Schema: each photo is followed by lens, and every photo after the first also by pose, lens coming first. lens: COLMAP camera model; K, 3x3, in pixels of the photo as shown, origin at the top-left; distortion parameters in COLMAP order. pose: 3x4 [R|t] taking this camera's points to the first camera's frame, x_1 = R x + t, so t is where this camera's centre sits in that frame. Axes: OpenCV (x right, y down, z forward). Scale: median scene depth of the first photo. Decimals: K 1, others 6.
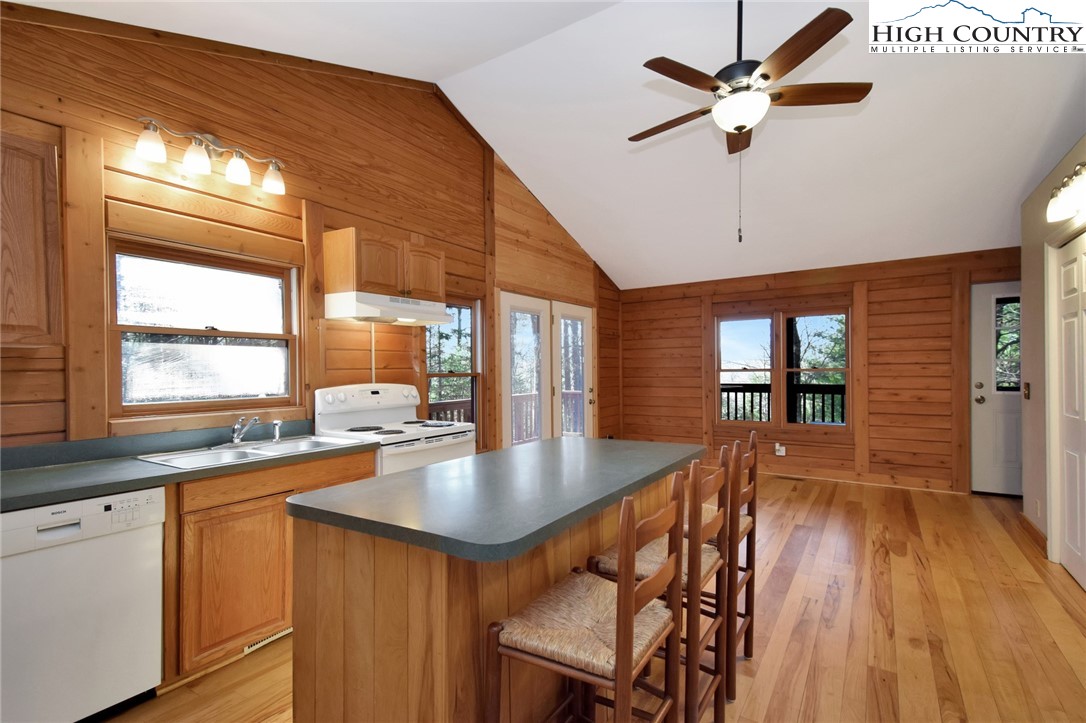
lens RADIAL K [[494.8, 0, 553.3], [0, 494.8, 369.3], [0, 0, 1]] dist [0.055249, -0.025102]
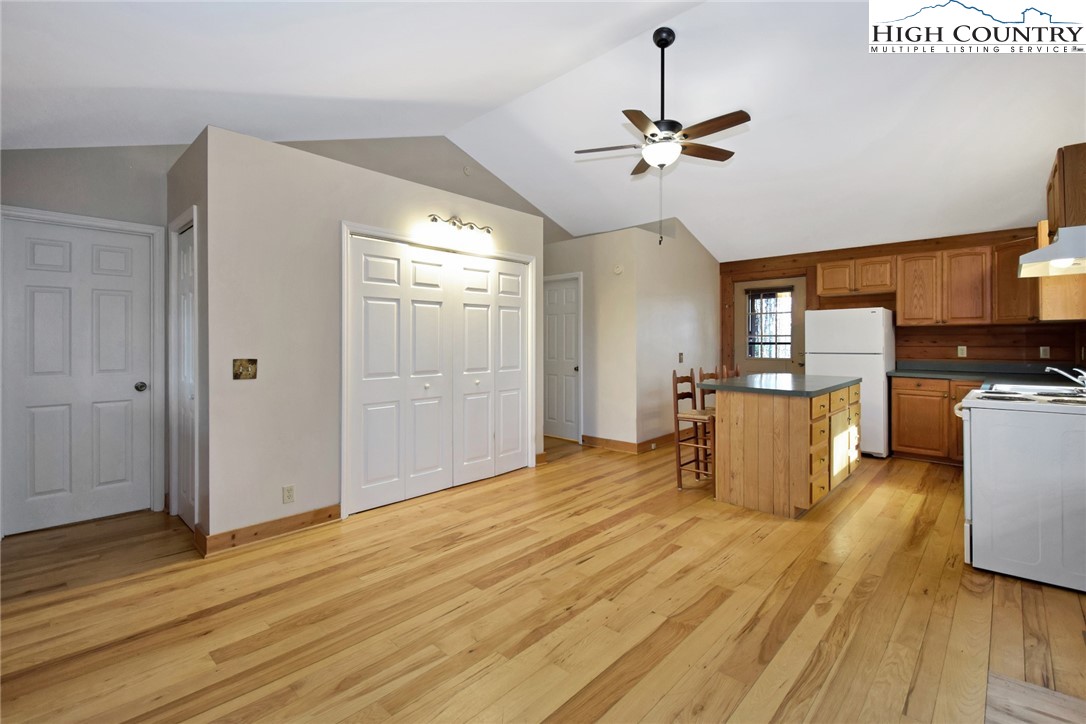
lens RADIAL K [[485.6, 0, 544.0], [0, 485.6, 344.8], [0, 0, 1]] dist [0.013951, -0.000668]
pose [[-0.983292, 0.010460, 0.181732, 0.113472], [0.011106, 0.999935, 0.002539, 0.002205], [-0.181694, 0.004515, -0.983345, 0.602904]]
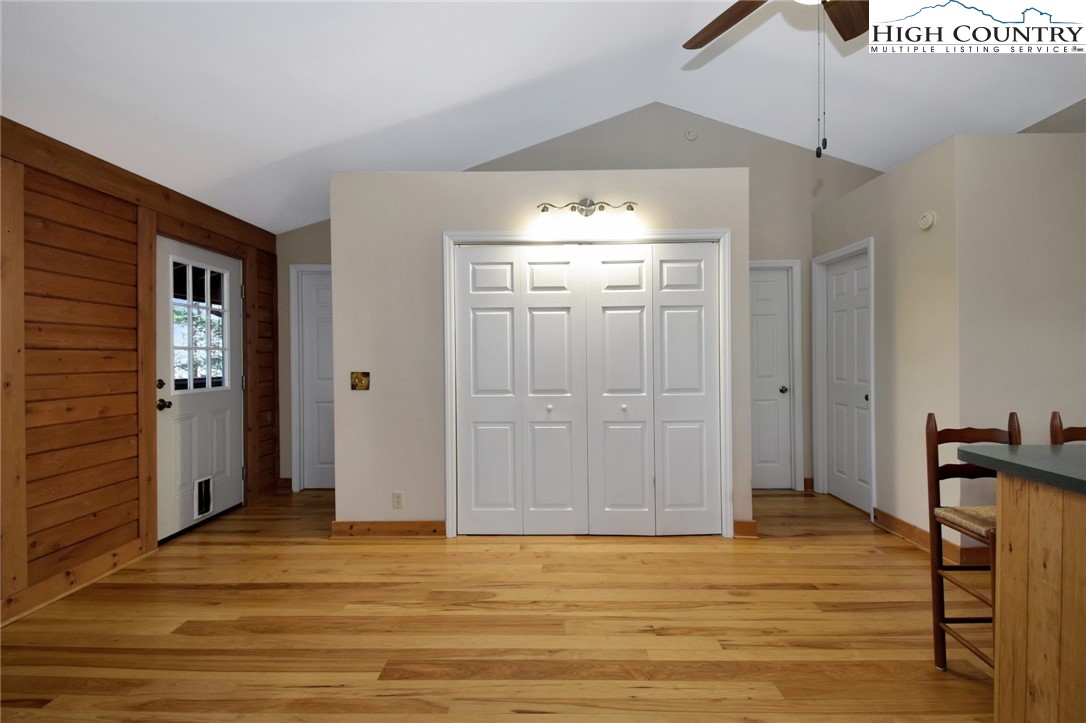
lens RADIAL K [[495.4, 0, 541.6], [0, 495.4, 359.0], [0, 0, 1]] dist [0.039326, -0.025664]
pose [[-0.523937, 0.007494, 0.851724, -0.002085], [0.011685, 0.999930, -0.001610, 0.002646], [-0.851677, 0.009108, -0.523989, 0.427112]]
